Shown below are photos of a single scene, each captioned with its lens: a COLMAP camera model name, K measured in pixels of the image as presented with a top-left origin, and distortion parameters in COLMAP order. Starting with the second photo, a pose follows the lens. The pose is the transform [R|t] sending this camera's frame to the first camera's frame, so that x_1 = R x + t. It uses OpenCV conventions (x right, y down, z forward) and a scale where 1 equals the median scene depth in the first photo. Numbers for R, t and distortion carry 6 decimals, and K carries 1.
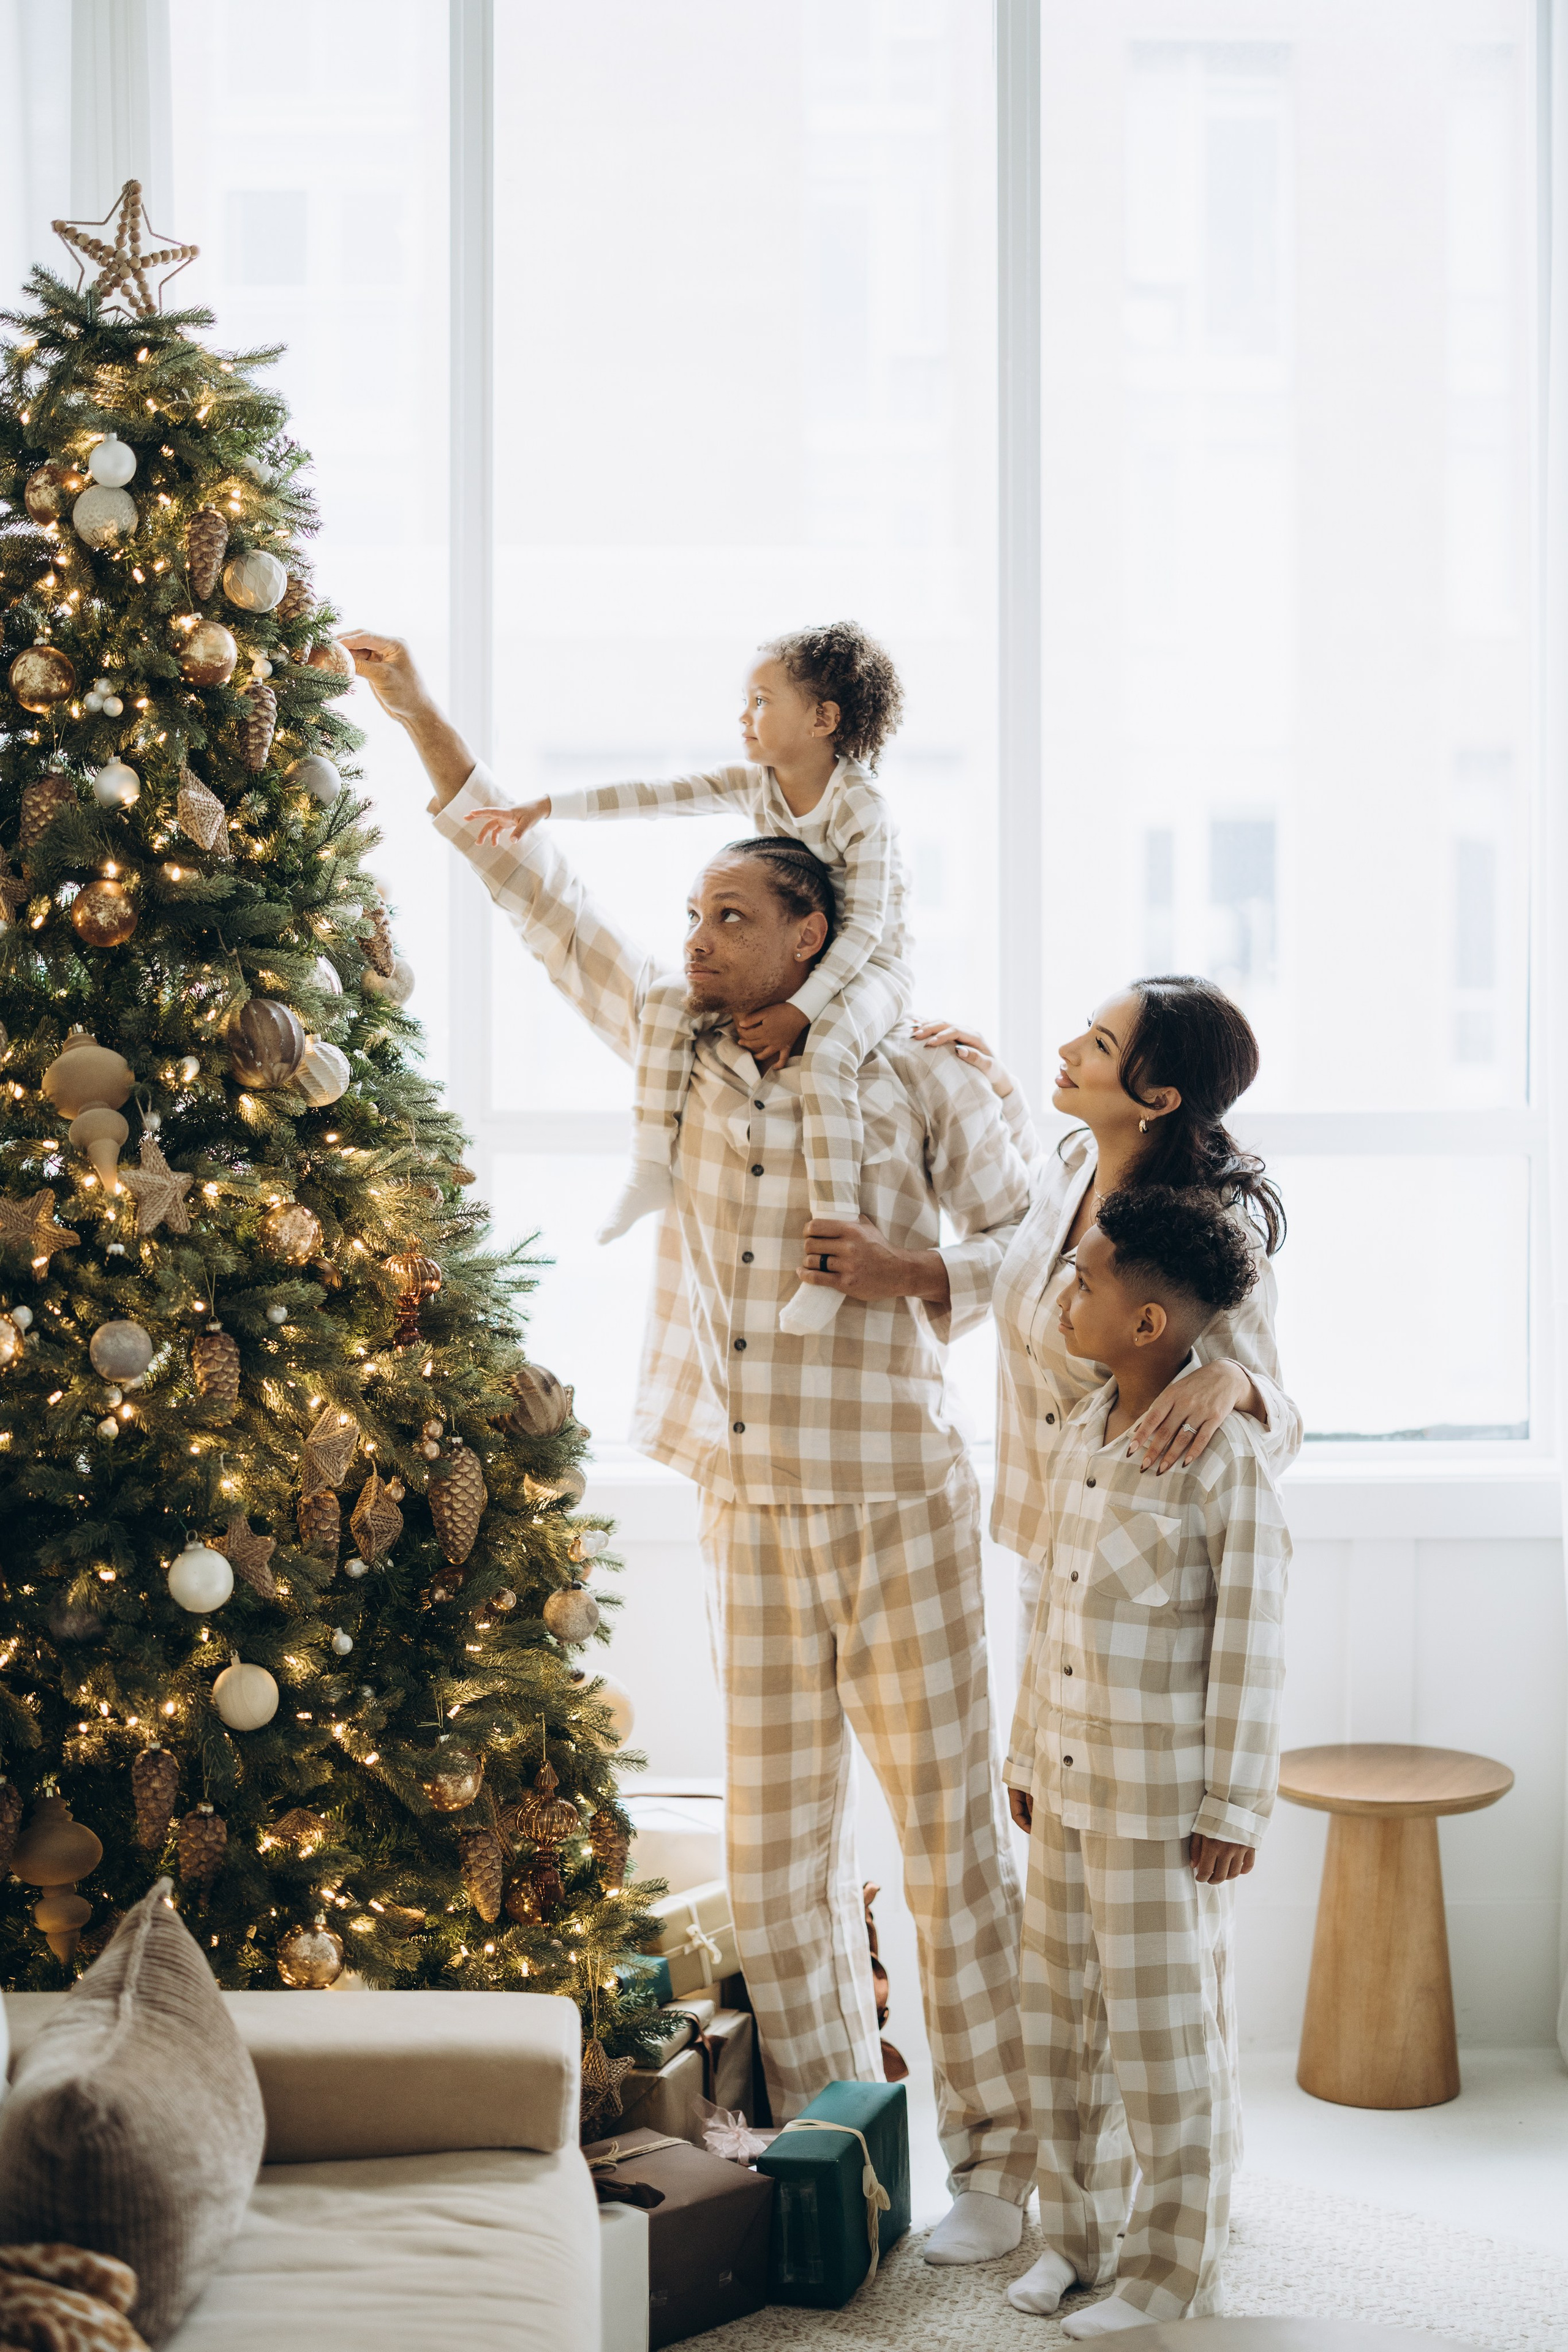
lens RADIAL K [[3620.9, 0, 784.2], [0, 3620.9, 1064.9], [0, 0, 1]] dist [-0.186758, 0.517043]
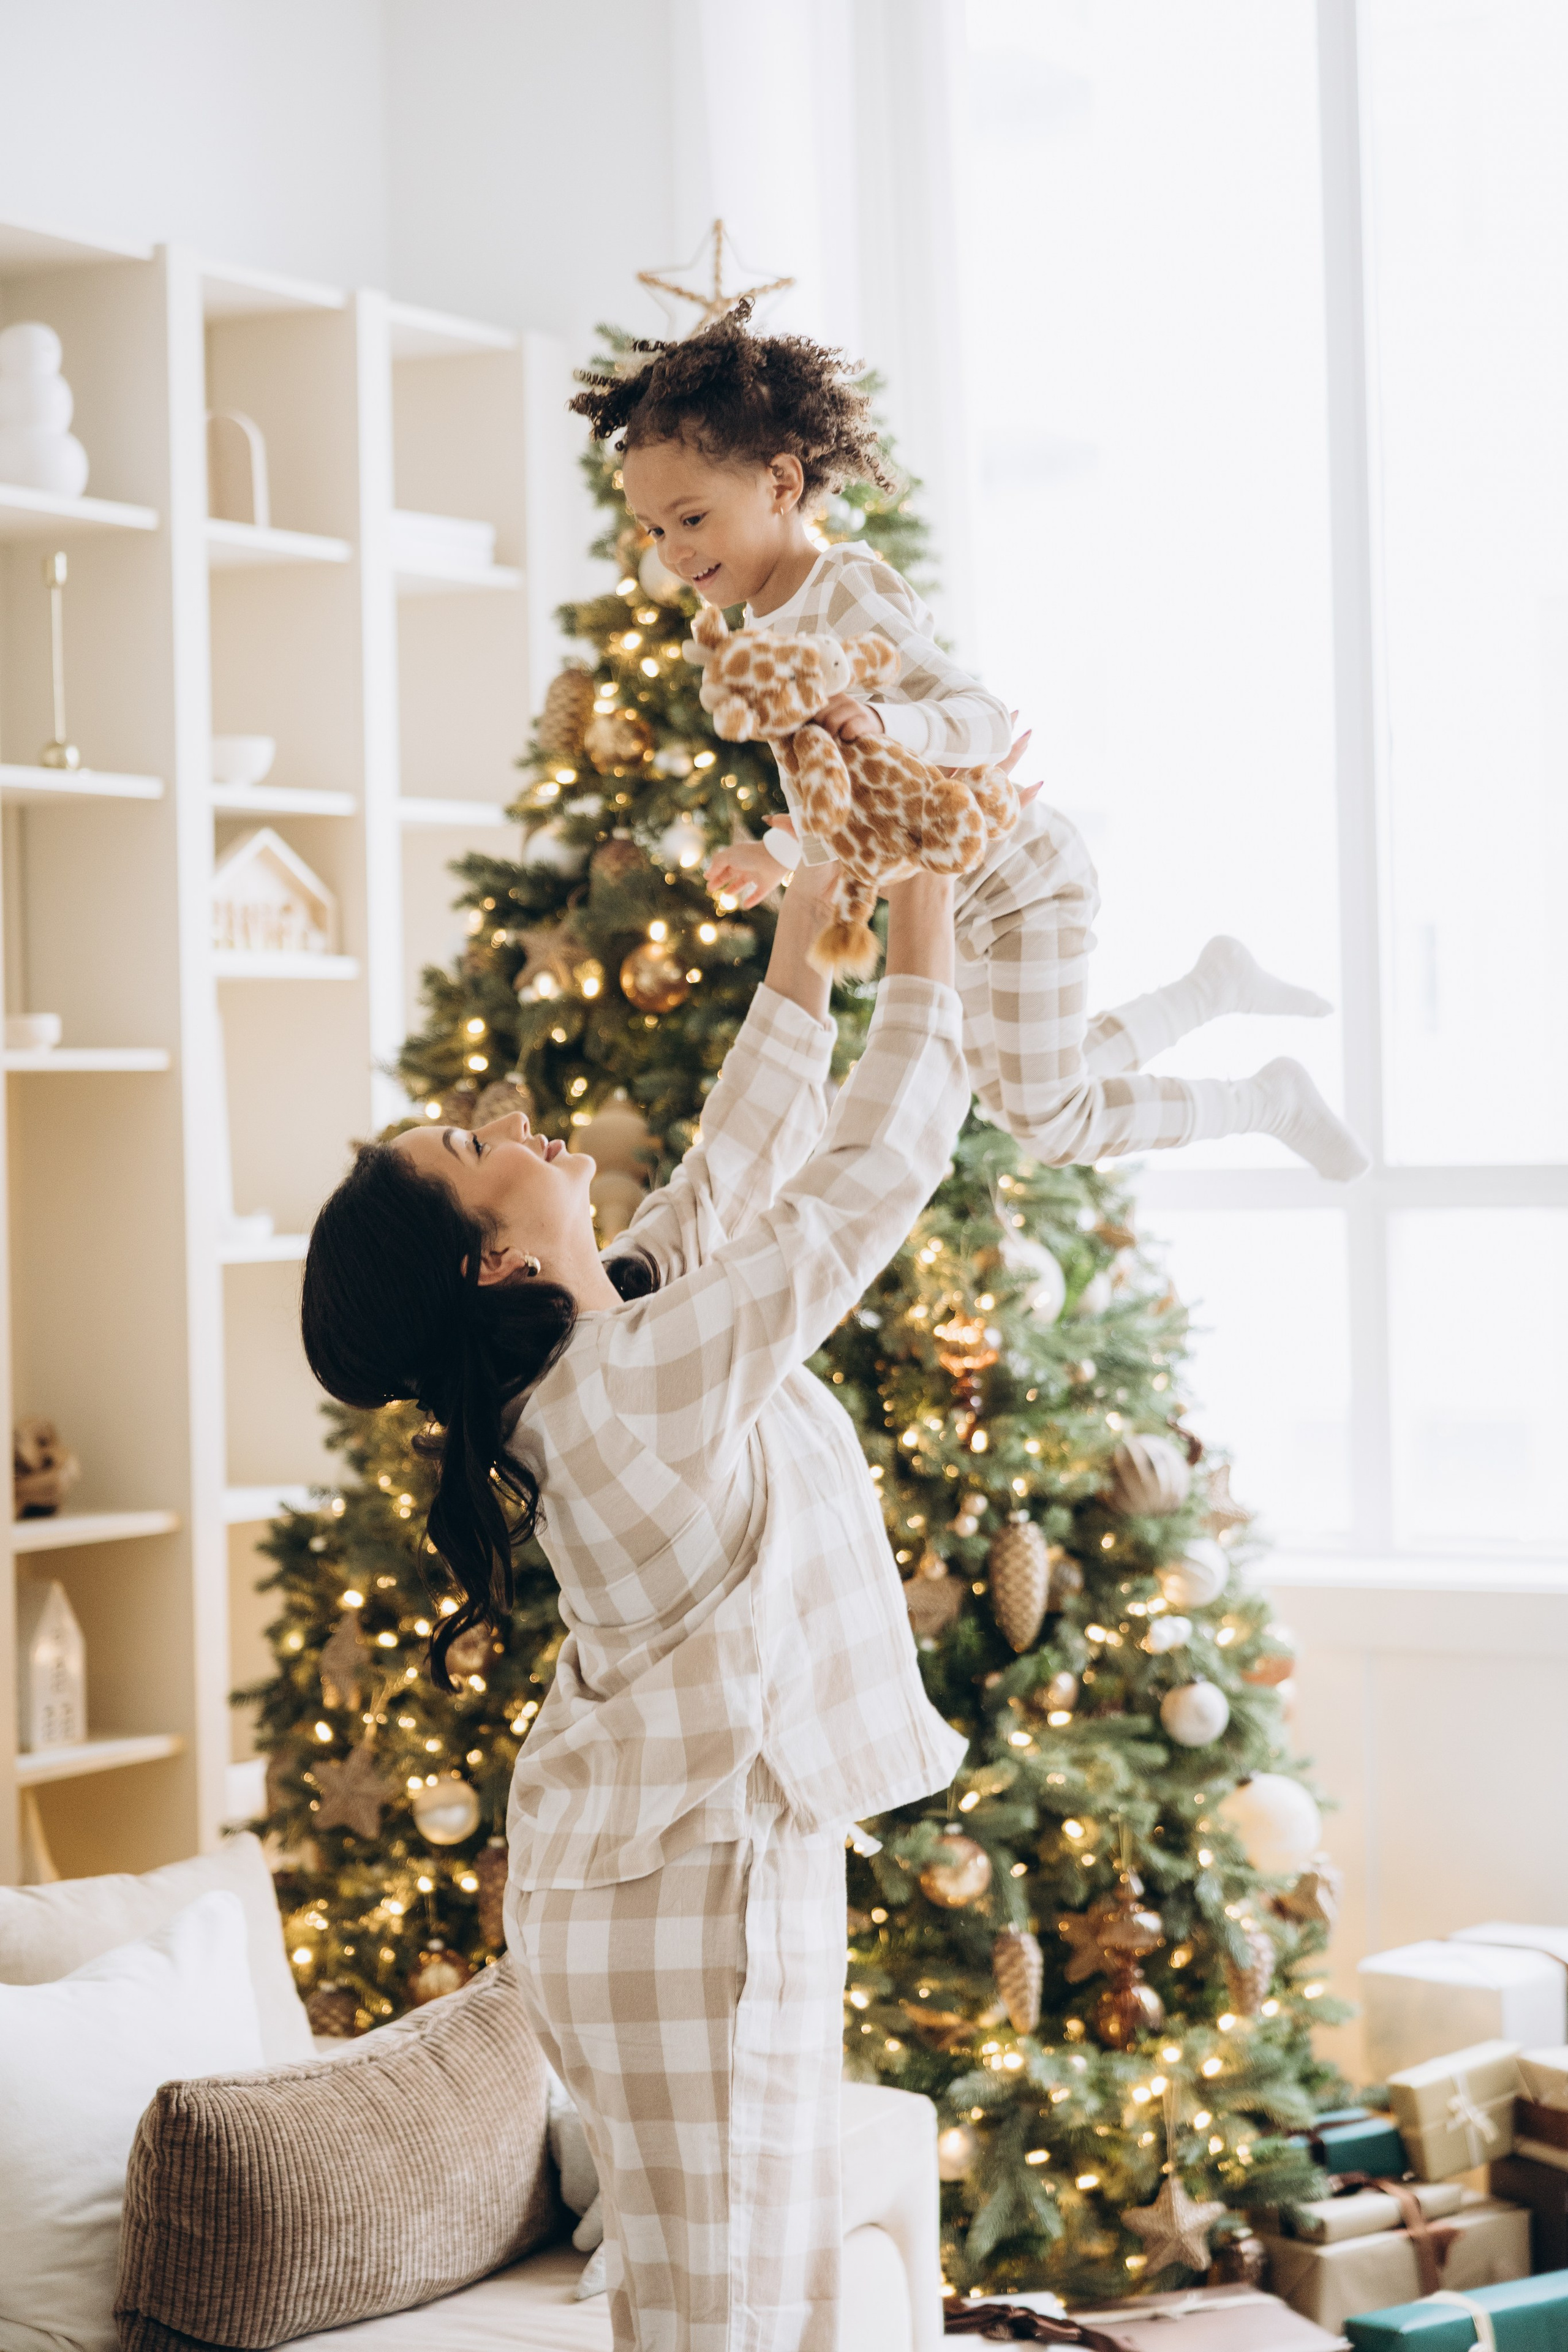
lens RADIAL K [[4425.7, 0, 791.7], [0, 4425.7, 1162.1], [0, 0, 1]] dist [0.021840, 0.046032]
pose [[0.855572, -0.017235, -0.517396, 0.475755], [0.025486, 0.999636, 0.008845, -0.000990], [0.517056, -0.020753, 0.855700, -0.026468]]
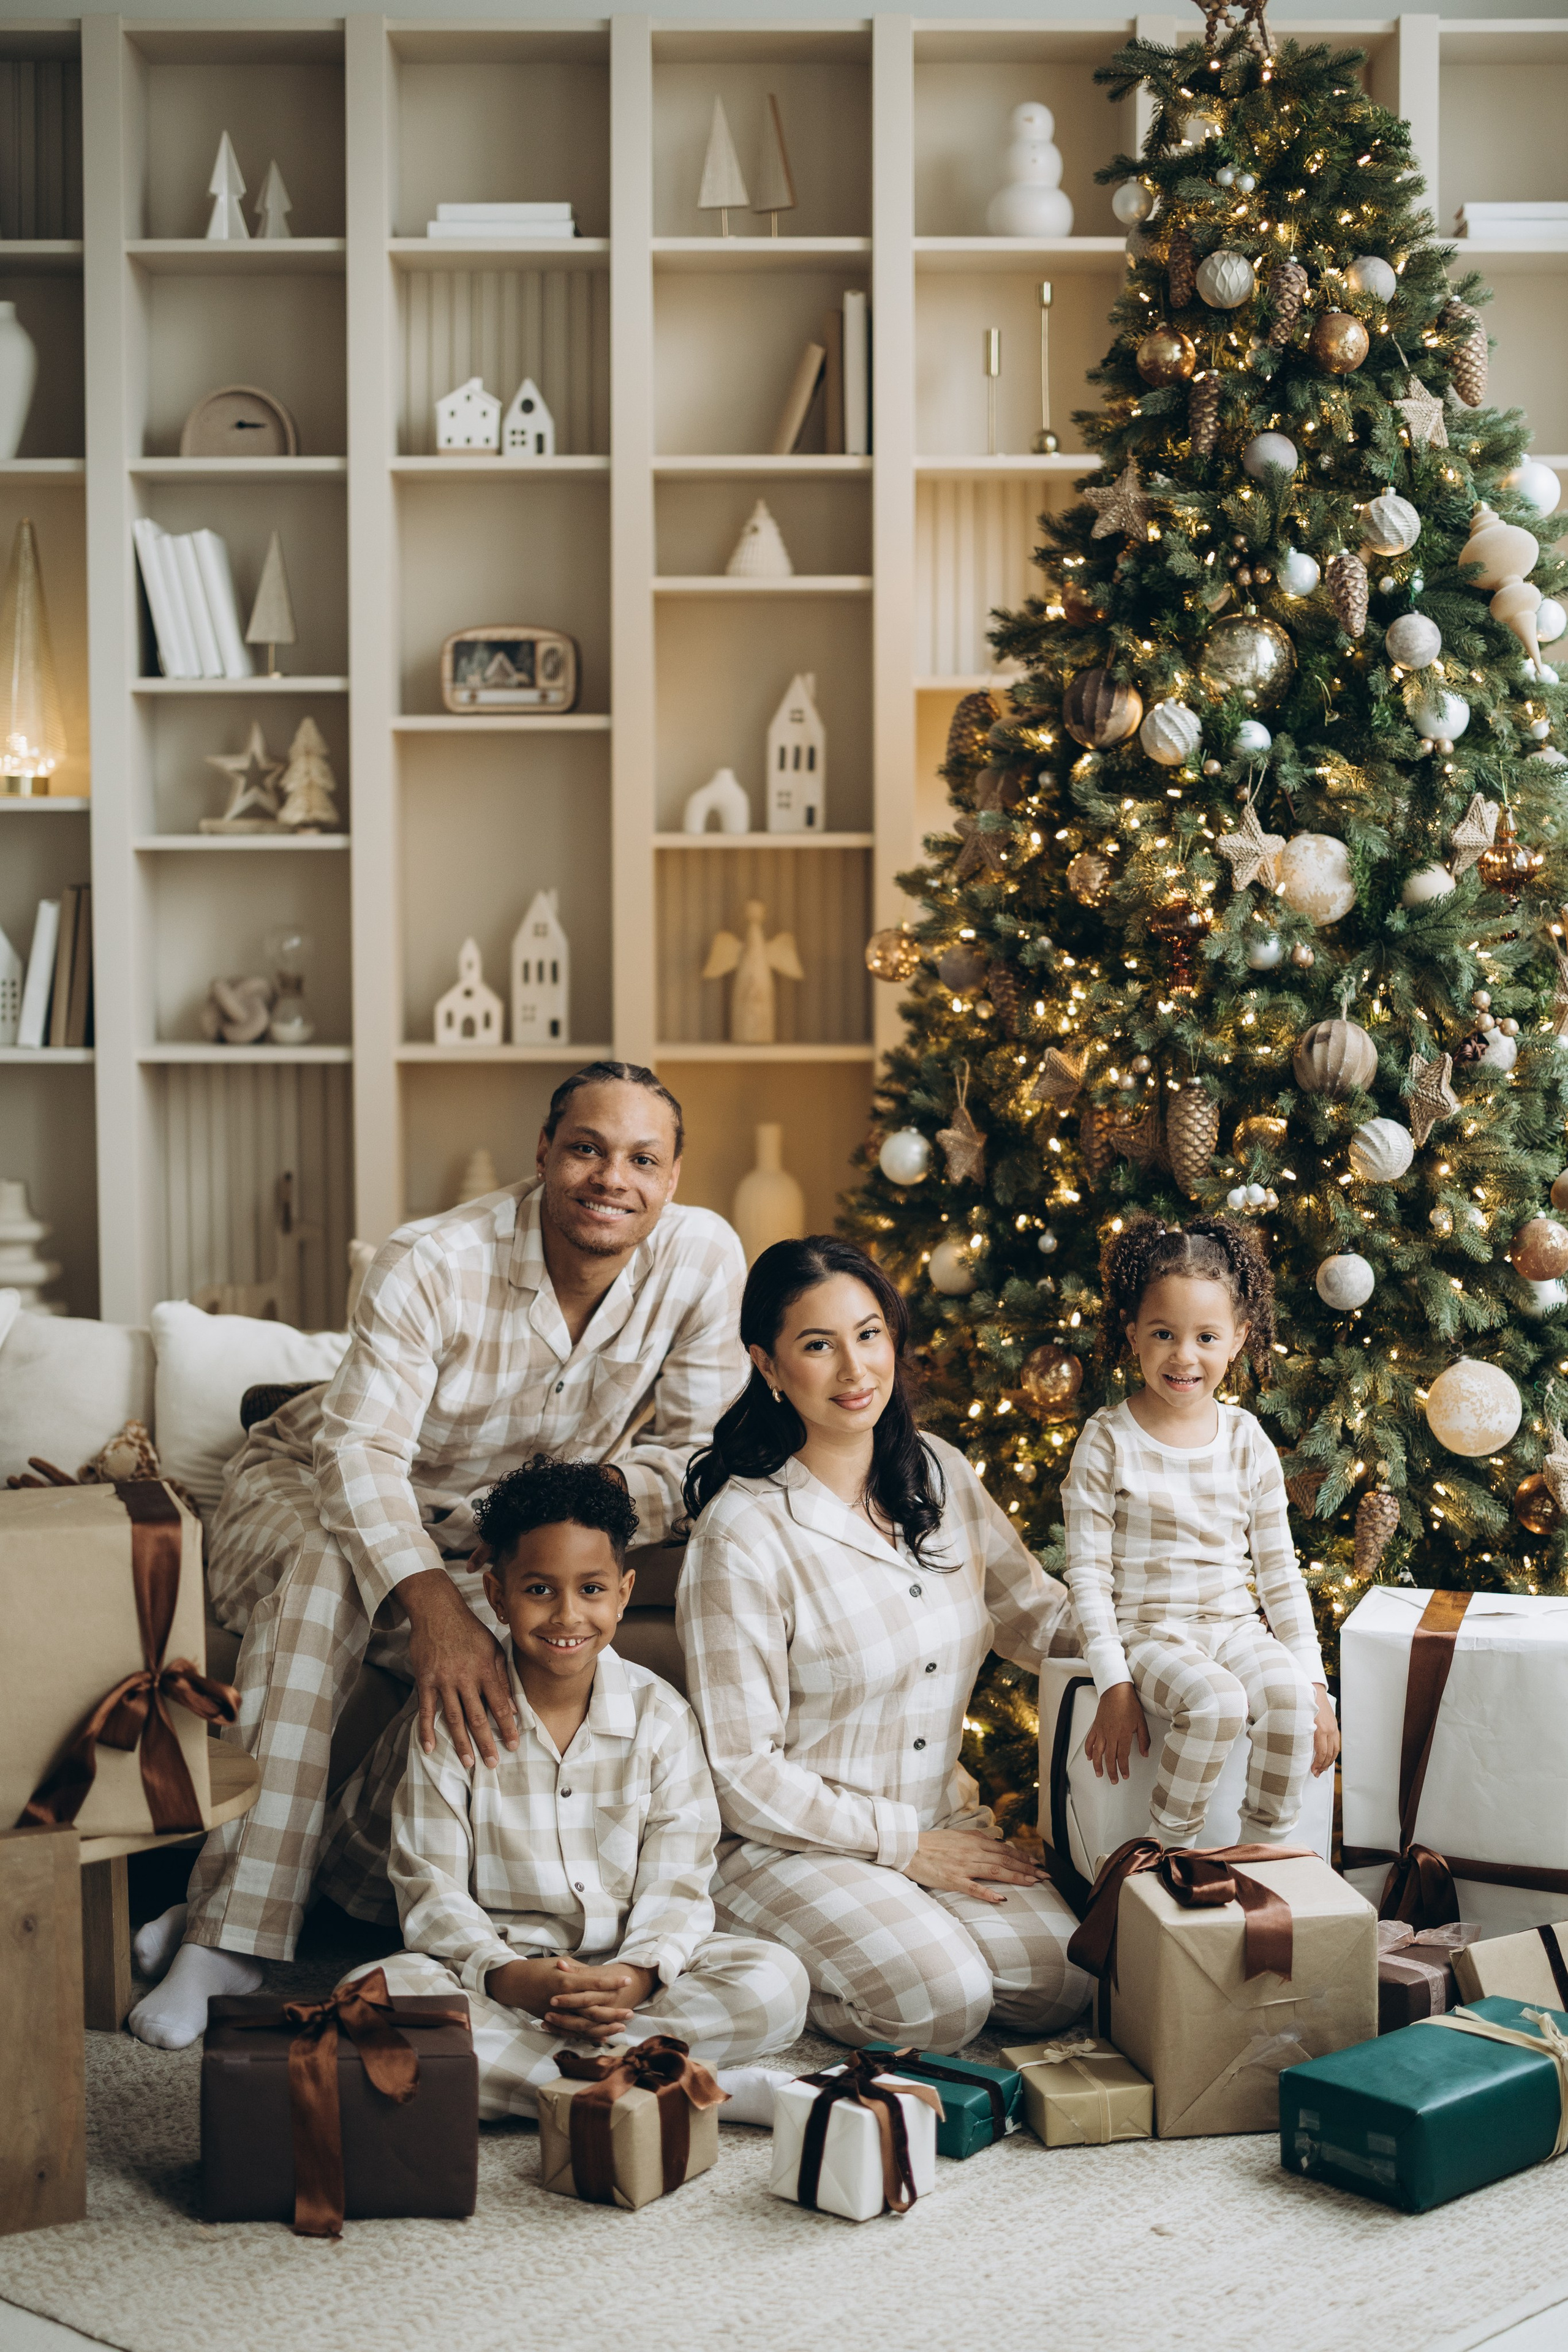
lens RADIAL K [[3586.5, 0, 799.3], [0, 3586.5, 1223.6], [0, 0, 1]] dist [-0.163235, 0.284173]
pose [[0.000902, 0.104994, -0.994472, 0.980062], [0.004450, 0.994463, 0.104997, 0.036533], [0.999990, -0.004520, 0.000429, 0.908316]]
